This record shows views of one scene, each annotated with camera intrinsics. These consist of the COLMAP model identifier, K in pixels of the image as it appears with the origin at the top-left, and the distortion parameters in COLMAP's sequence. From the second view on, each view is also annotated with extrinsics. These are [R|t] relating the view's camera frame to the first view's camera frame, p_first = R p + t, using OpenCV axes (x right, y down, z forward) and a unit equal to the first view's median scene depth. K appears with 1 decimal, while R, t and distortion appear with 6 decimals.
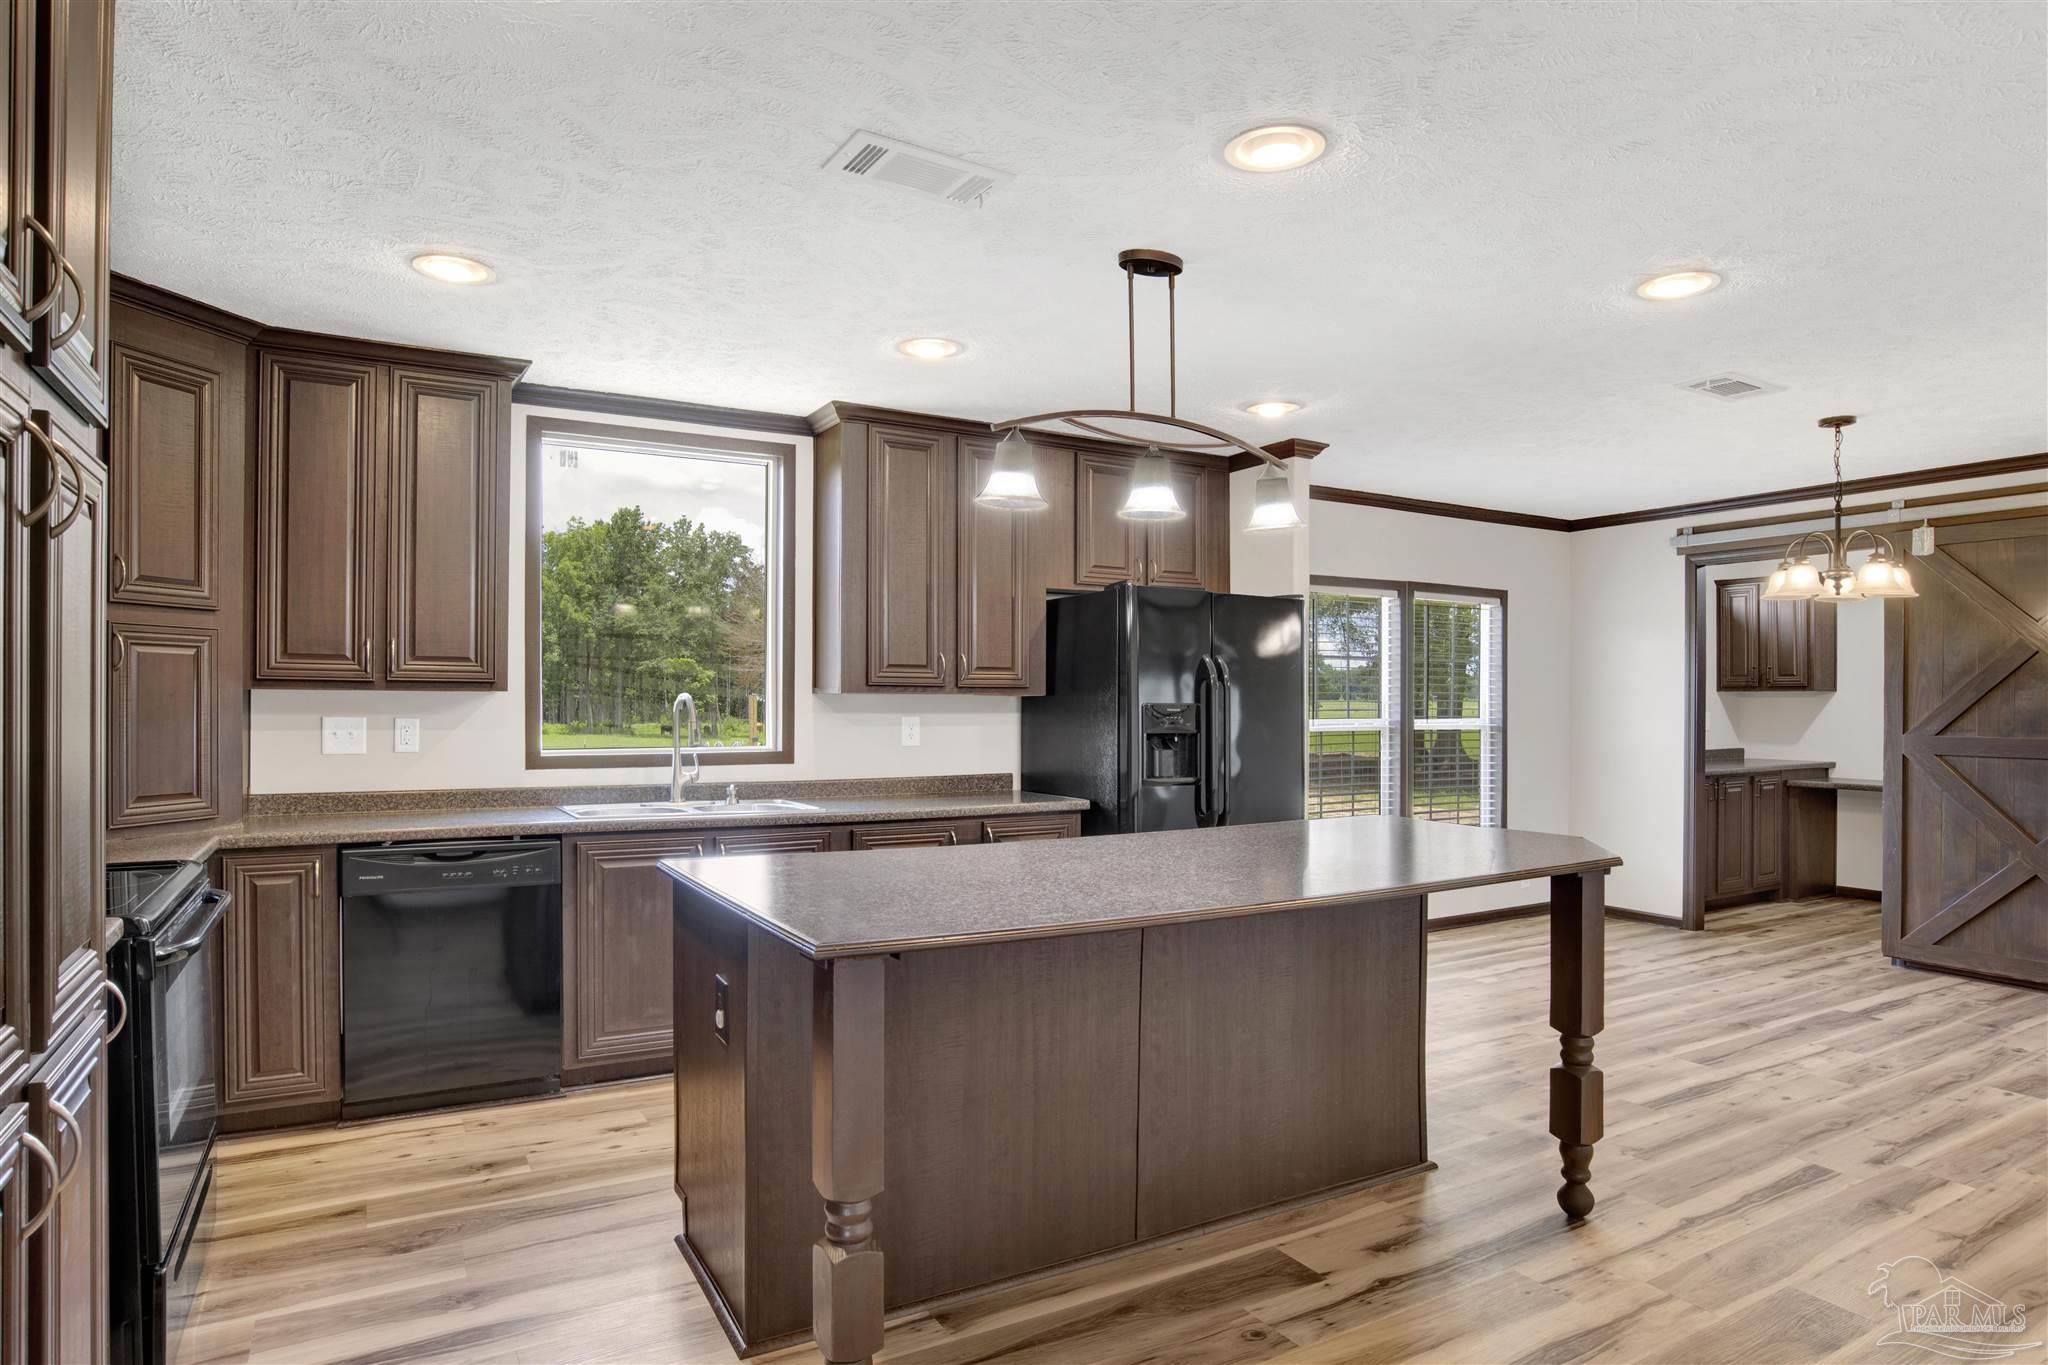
lens RADIAL K [[1106.9, 0, 1056.1], [0, 1106.9, 692.2], [0, 0, 1]] dist [-0.024915, 0.000461]
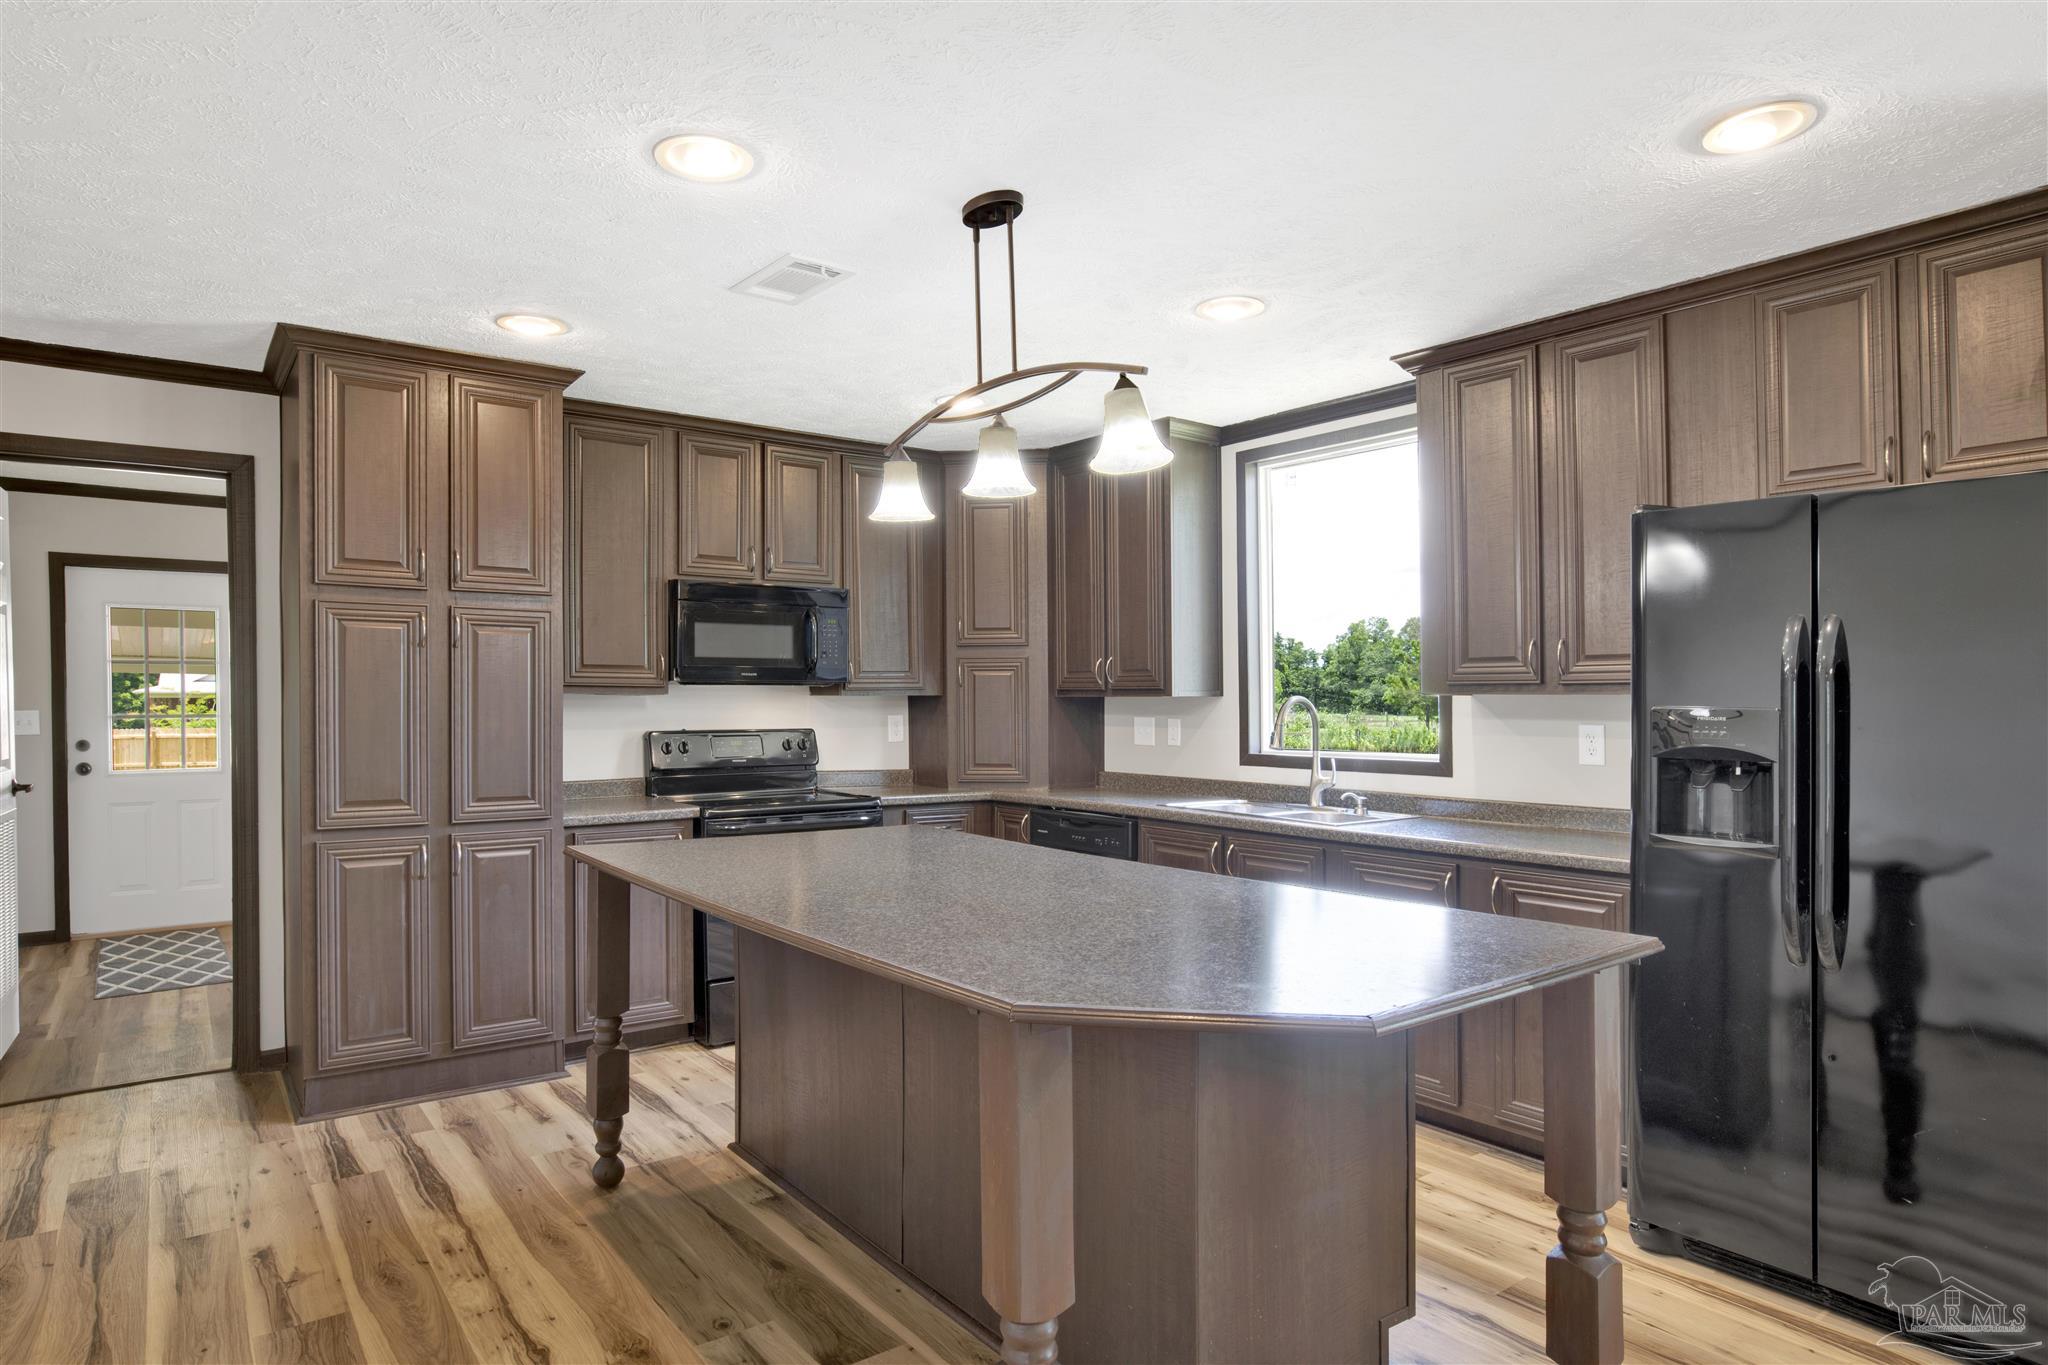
lens RADIAL K [[1214.7, 0, 1024.0], [0, 1214.7, 682.5], [0, 0, 1]] dist [-0.037147, -0.000349]
pose [[0.134501, -0.019575, -0.990720, 0.810614], [0.006406, 0.999801, -0.018885, 0.008546], [0.990893, -0.003807, 0.134599, 0.687271]]
